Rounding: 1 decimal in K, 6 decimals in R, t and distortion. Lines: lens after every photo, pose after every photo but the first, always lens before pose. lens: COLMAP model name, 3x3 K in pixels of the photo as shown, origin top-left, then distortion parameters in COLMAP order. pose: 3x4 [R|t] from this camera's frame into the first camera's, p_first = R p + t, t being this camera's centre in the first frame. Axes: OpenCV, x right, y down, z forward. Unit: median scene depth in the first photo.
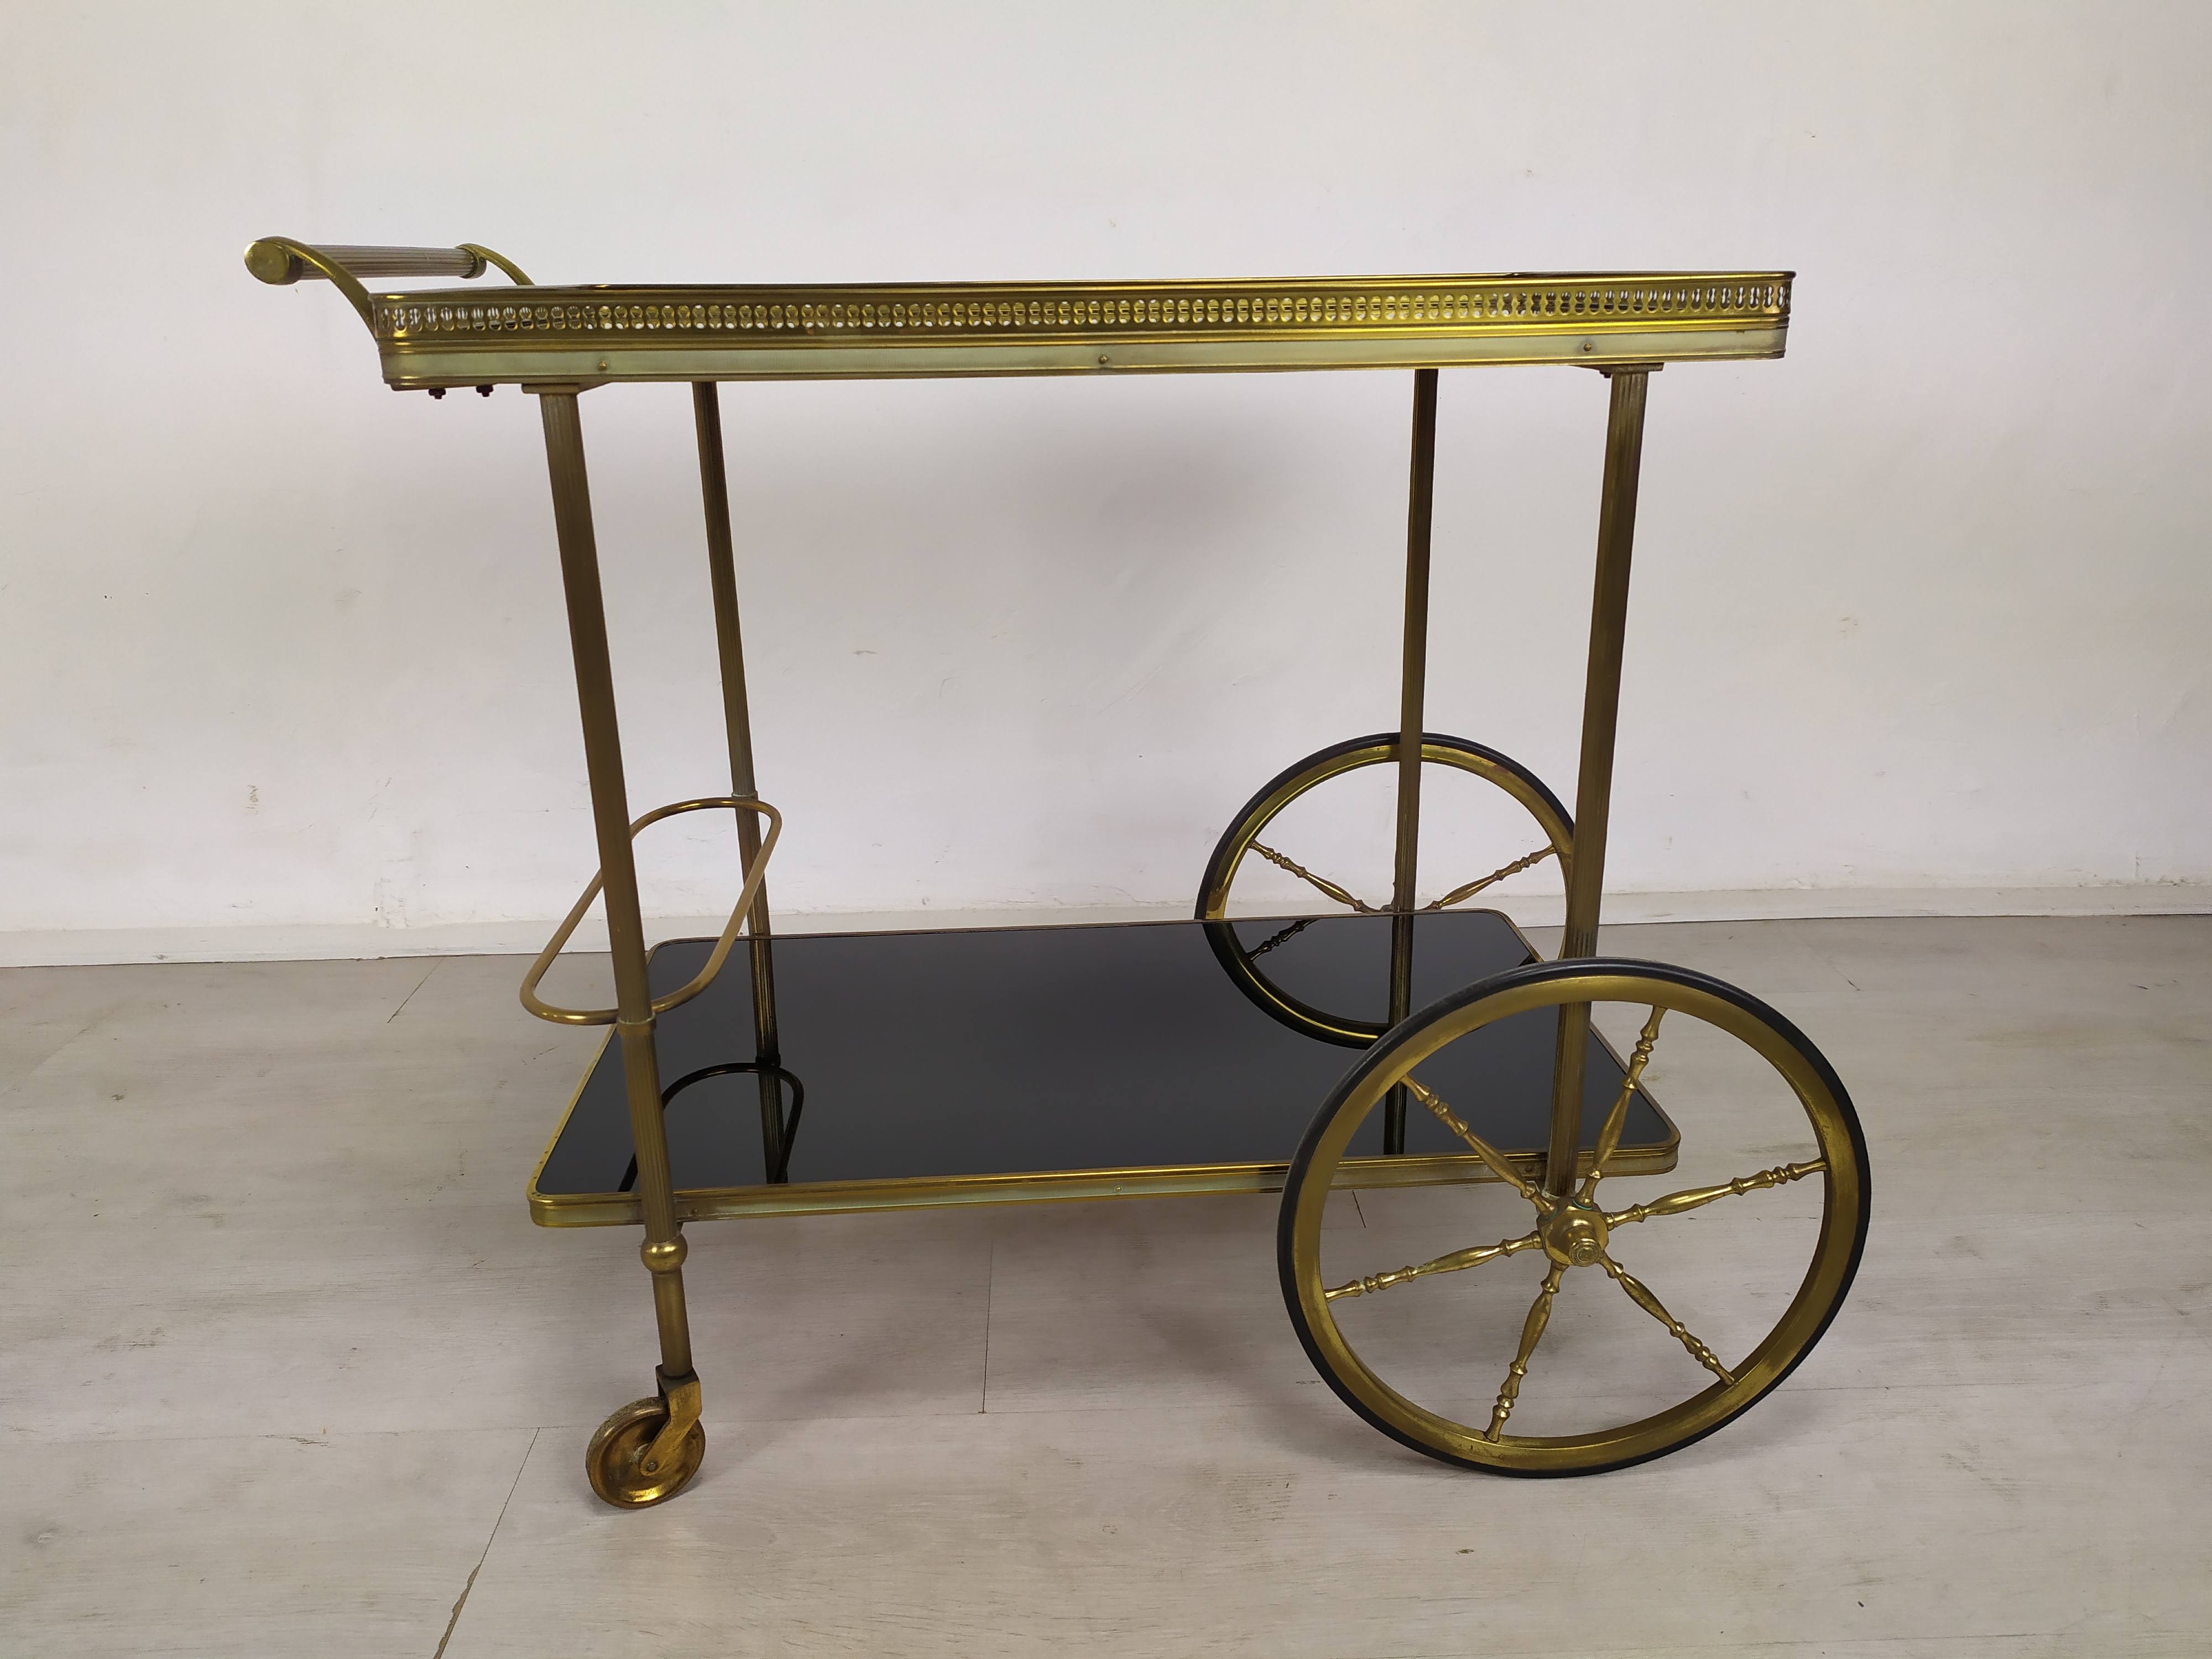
lens RADIAL K [[1686.6, 0, 1125.1], [0, 1686.6, 857.3], [0, 0, 1]] dist [0.008268, 0.002626]
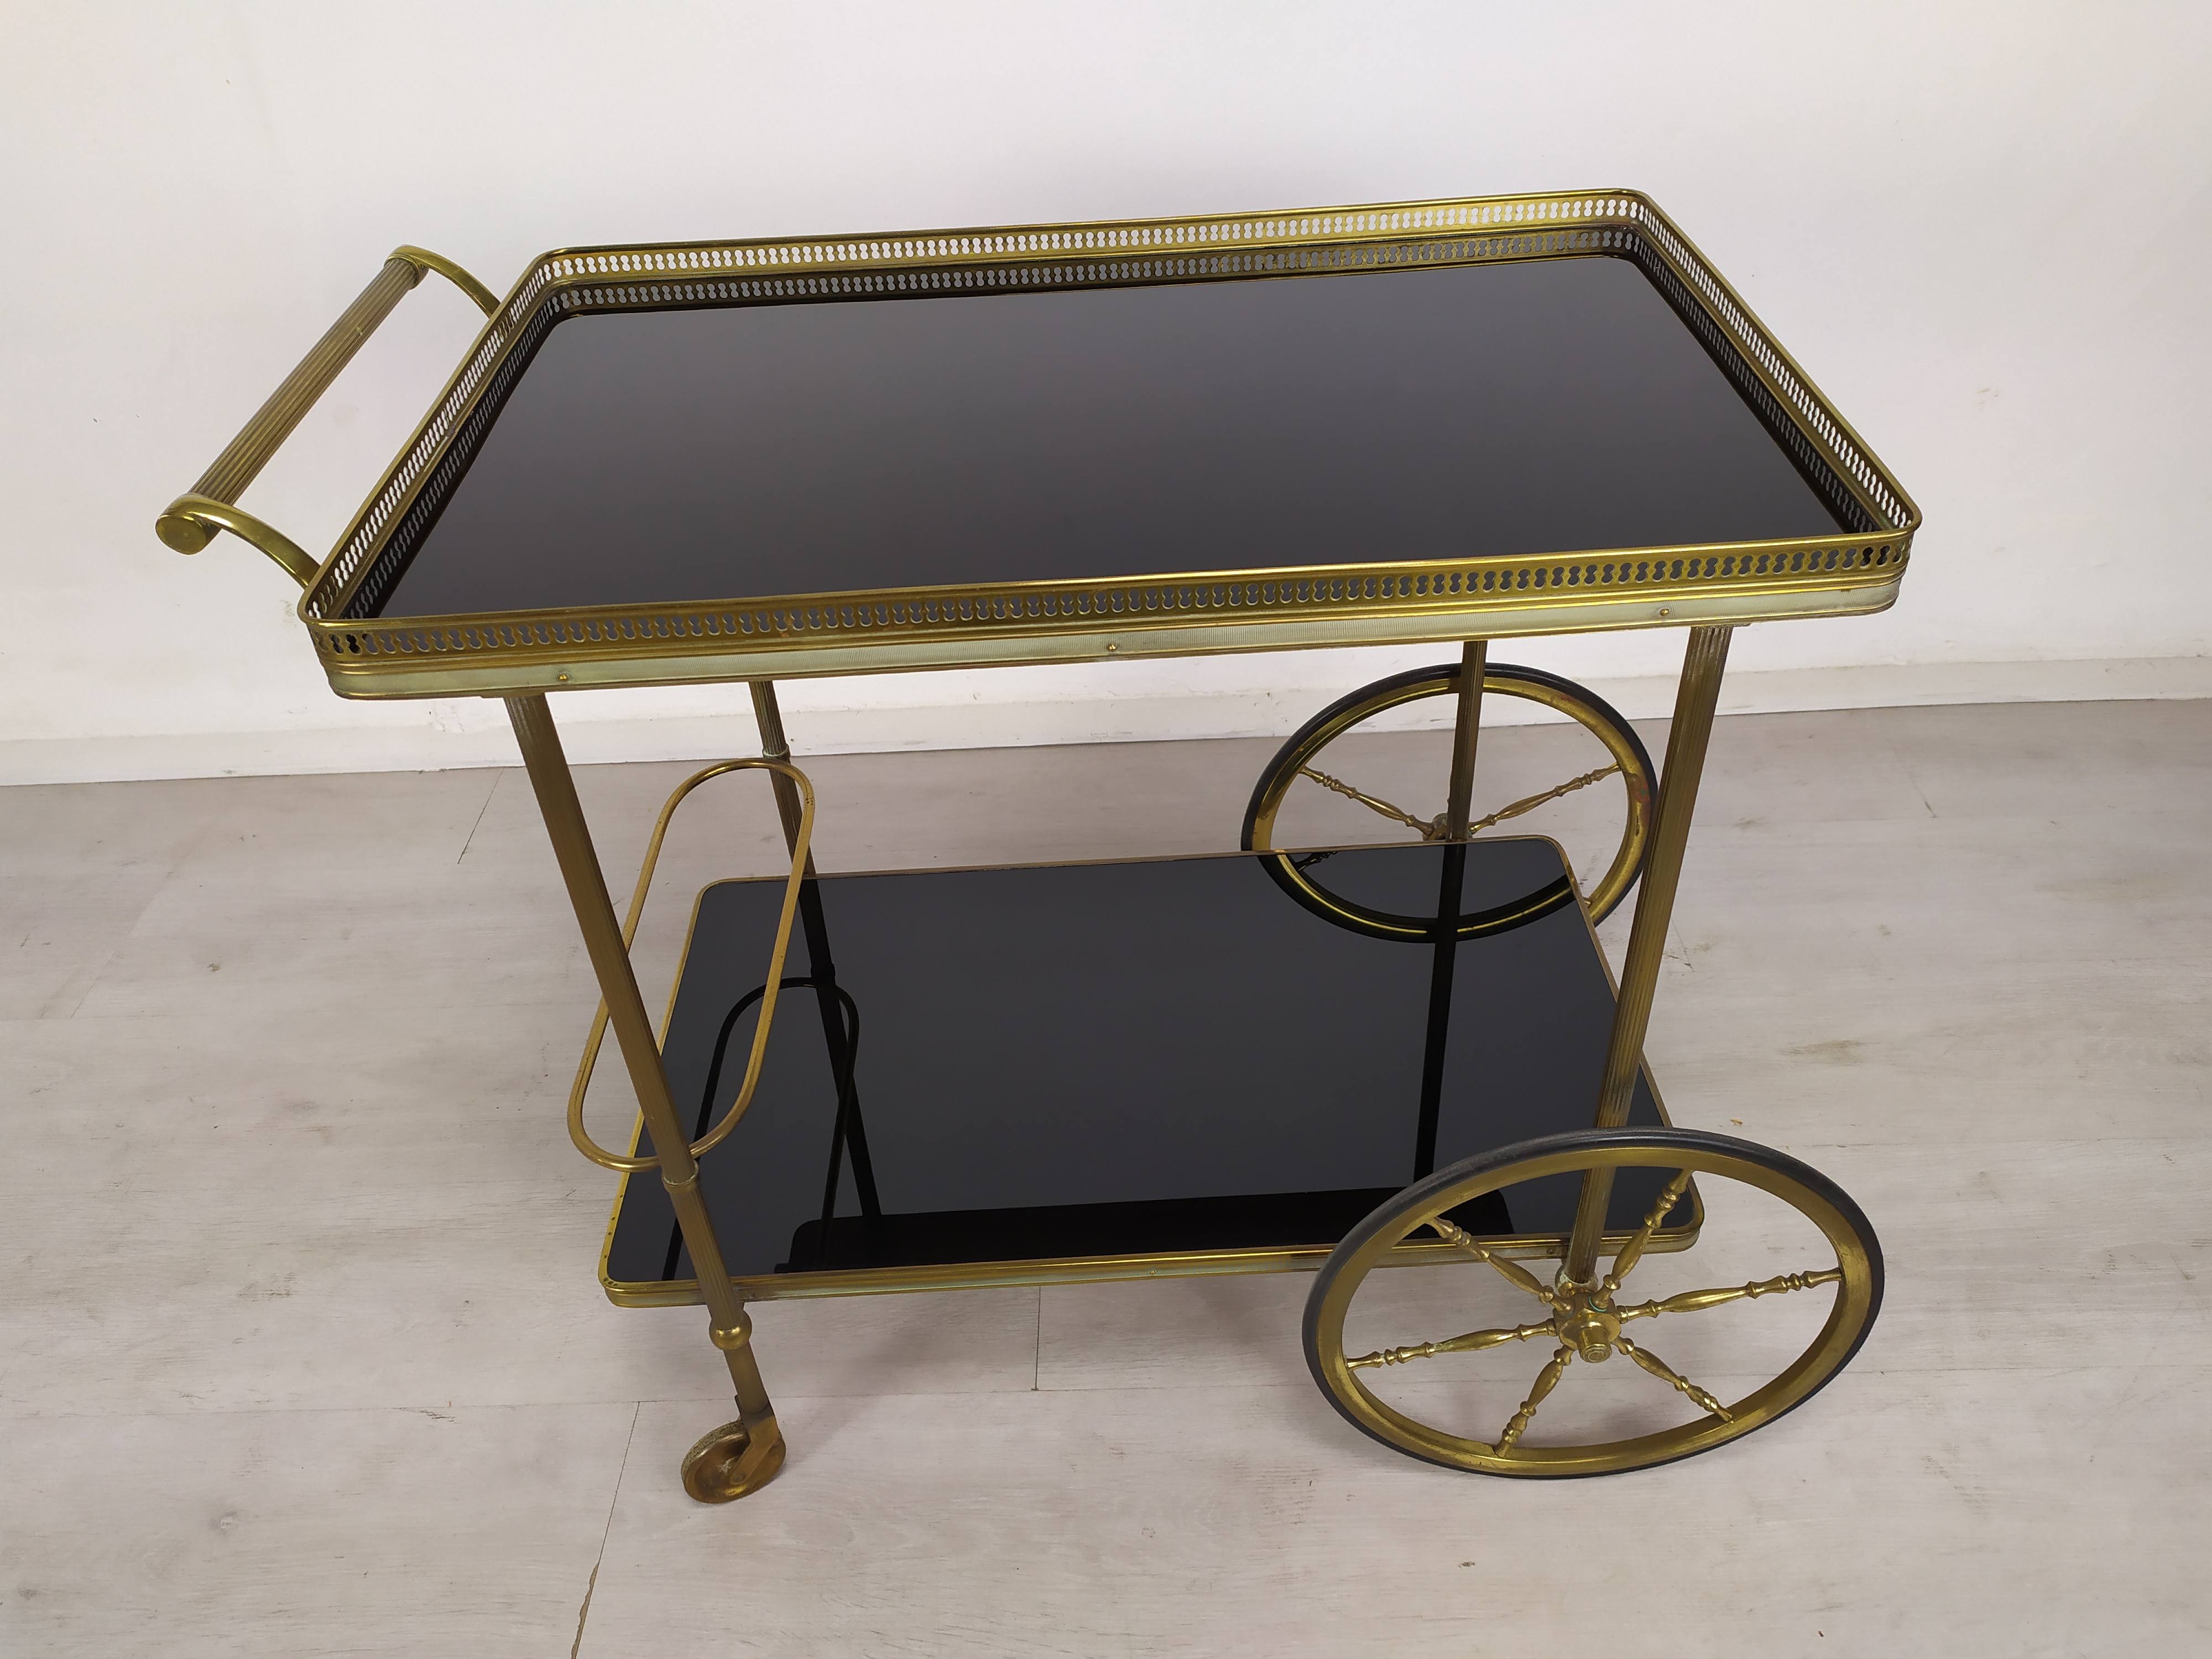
lens RADIAL K [[1672.6, 0, 1123.0], [0, 1672.6, 917.8], [0, 0, 1]] dist [0.009759, -0.002706]
pose [[0.998772, -0.000753, -0.049543, 0.026085], [0.017481, 0.940939, 0.338123, -0.322145], [0.046363, -0.338574, 0.939797, 0.084129]]
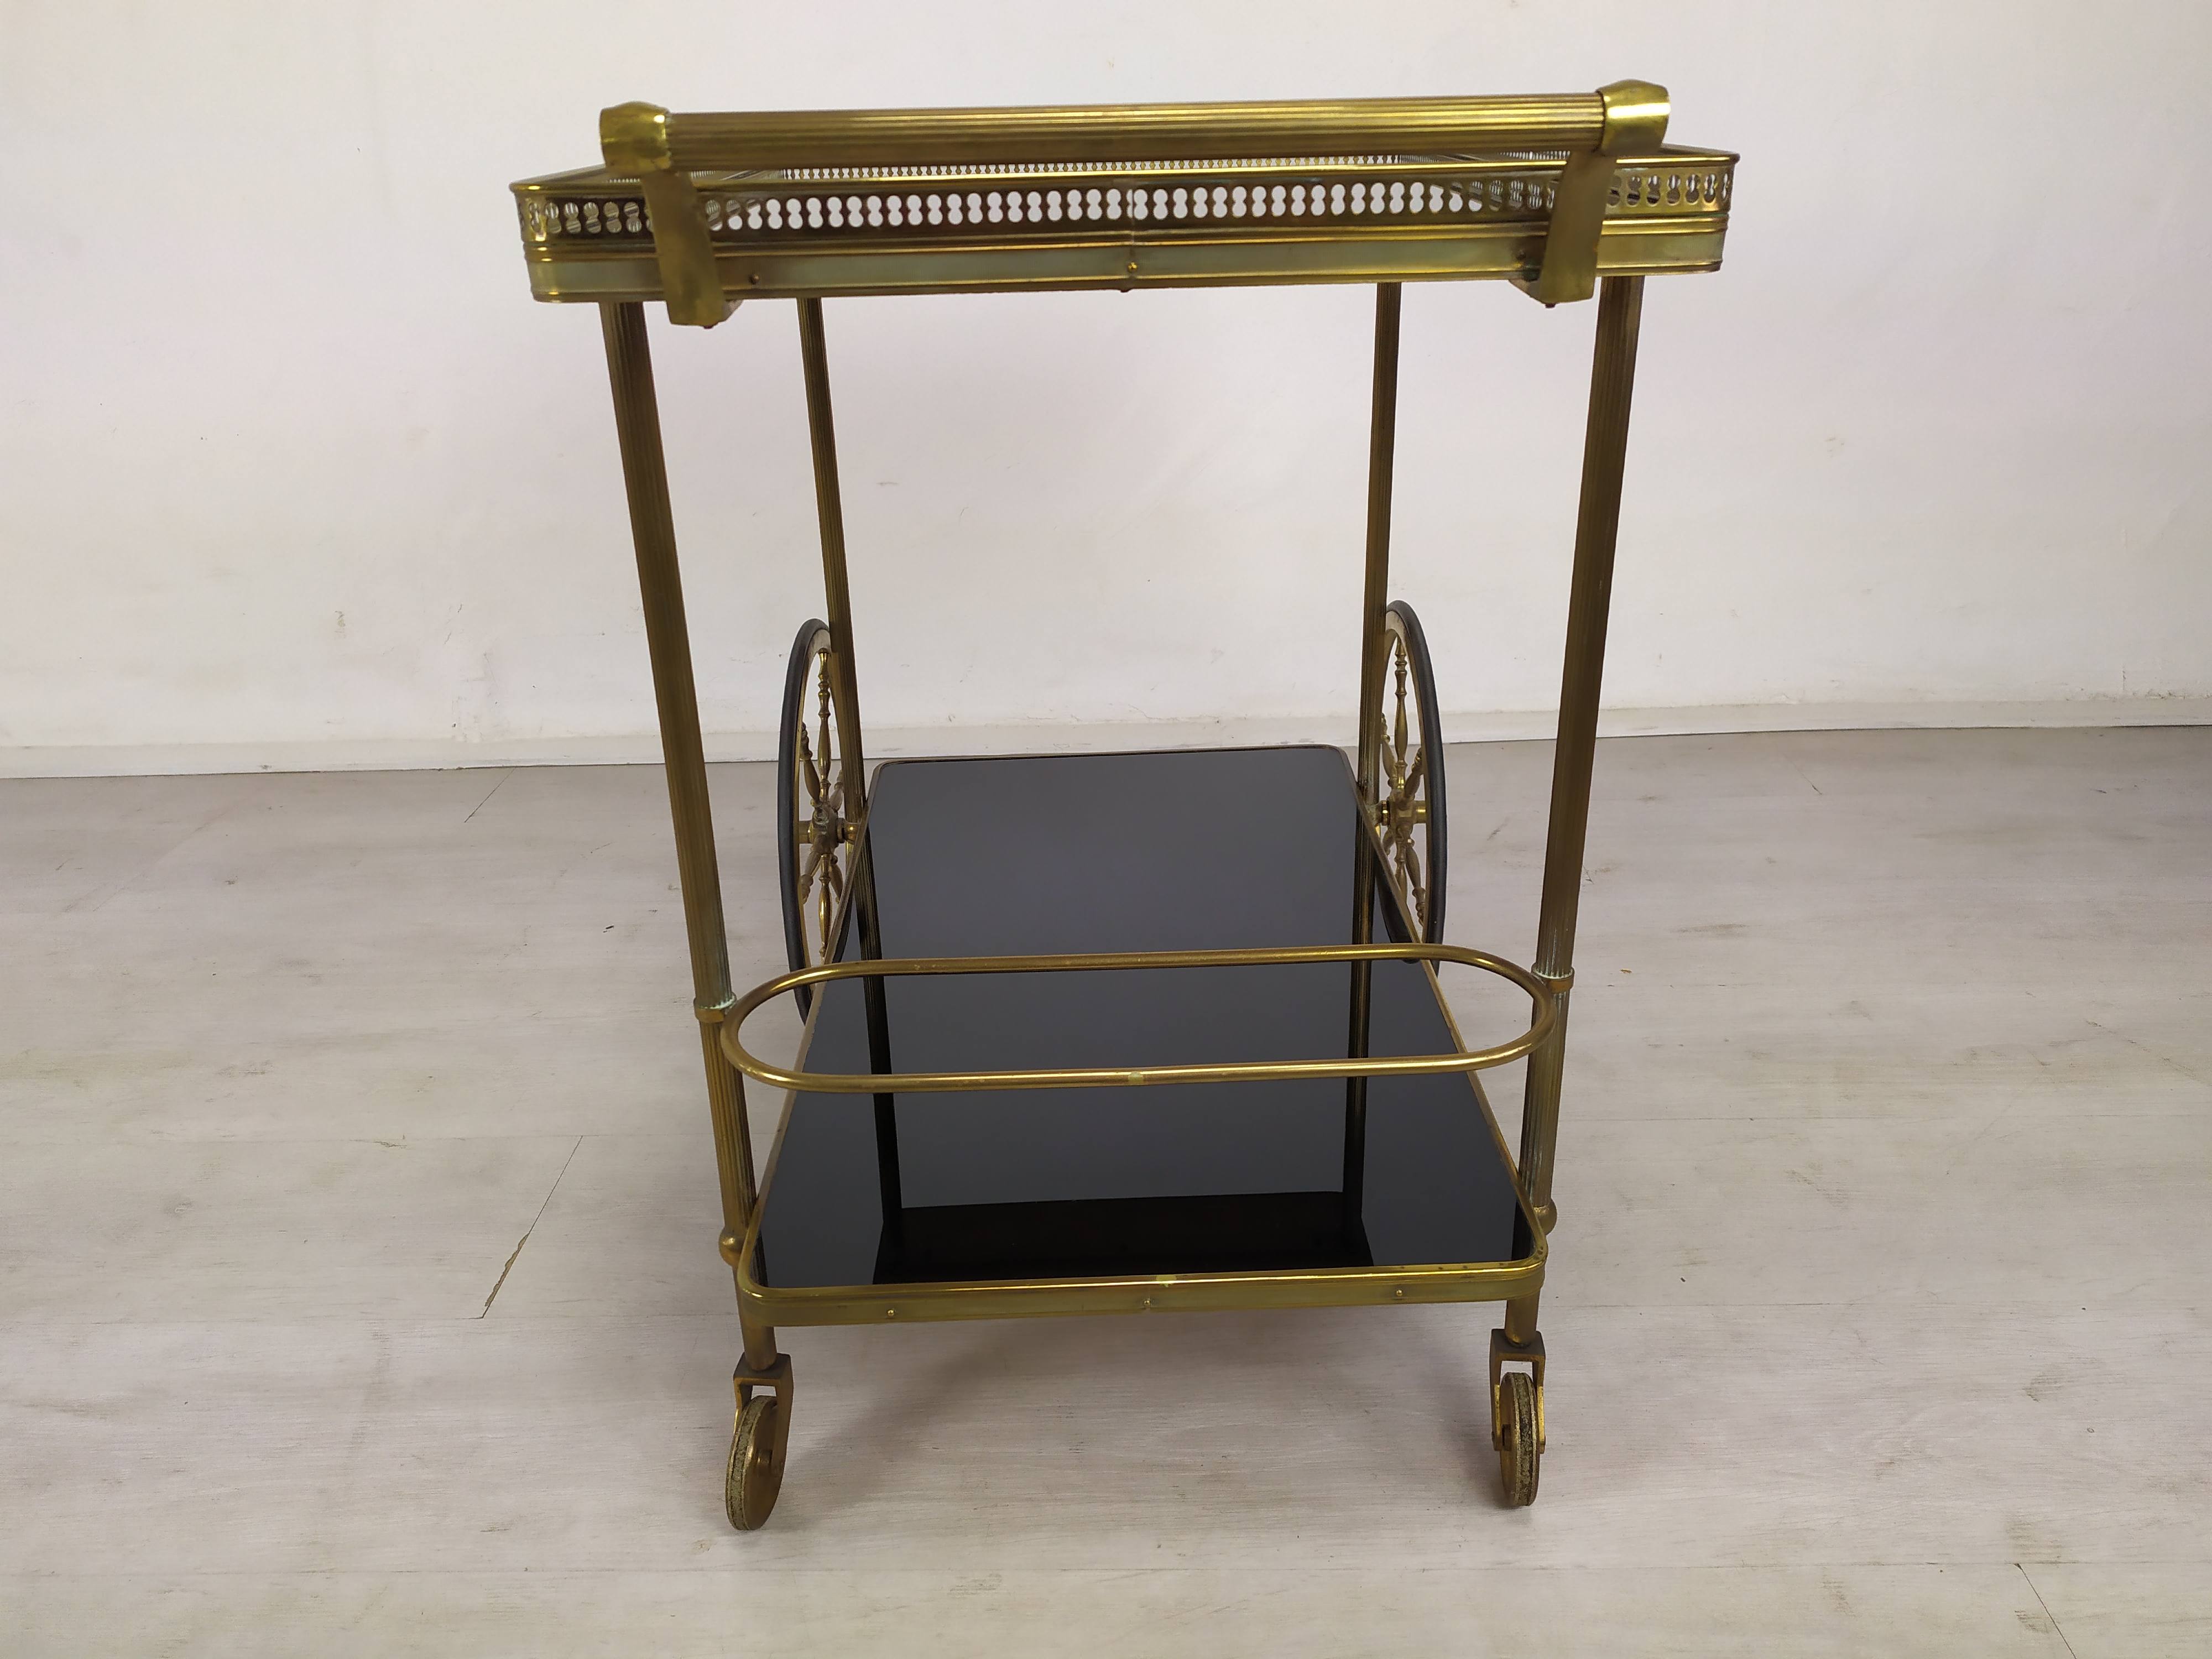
lens RADIAL K [[1697.0, 0, 1119.0], [0, 1697.0, 830.5], [0, 0, 1]] dist [0.047536, -0.059394]
pose [[0.998118, 0.000862, -0.061320, 0.099328], [0.003431, 0.997551, 0.069862, 0.040742], [0.061230, -0.069940, 0.995670, -0.146931]]
